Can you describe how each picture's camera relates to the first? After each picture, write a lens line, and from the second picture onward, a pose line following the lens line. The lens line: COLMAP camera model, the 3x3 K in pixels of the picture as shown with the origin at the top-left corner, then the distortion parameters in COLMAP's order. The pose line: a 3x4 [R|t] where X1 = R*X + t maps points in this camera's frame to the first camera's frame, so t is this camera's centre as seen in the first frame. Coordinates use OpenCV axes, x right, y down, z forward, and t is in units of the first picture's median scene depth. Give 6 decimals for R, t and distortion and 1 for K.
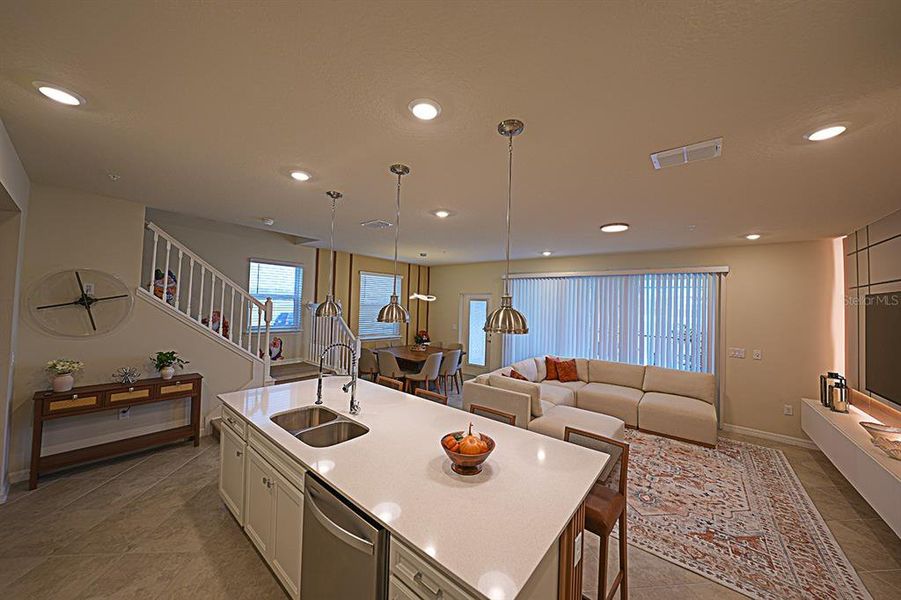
lens RADIAL K [[307.9, 0, 452.2], [0, 307.9, 297.5], [0, 0, 1]] dist [-0.022946, 0.000147]
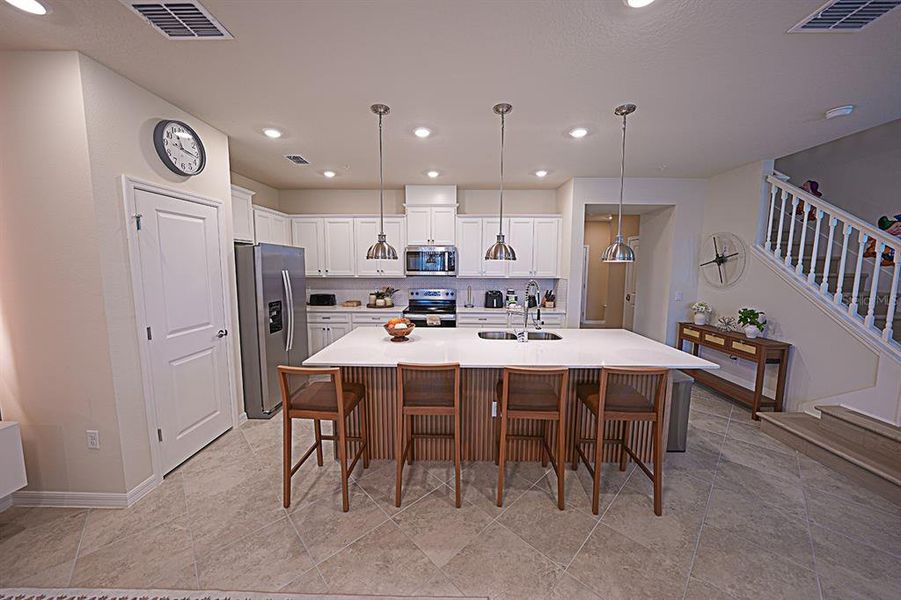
lens RADIAL K [[307.9, 0, 452.2], [0, 307.9, 297.5], [0, 0, 1]] dist [-0.022946, 0.000147]
pose [[-0.782944, 0.029415, -0.621396, 0.437543], [-0.017614, 0.997433, 0.069409, 0.098254], [0.621843, 0.065288, -0.780416, 1.243265]]
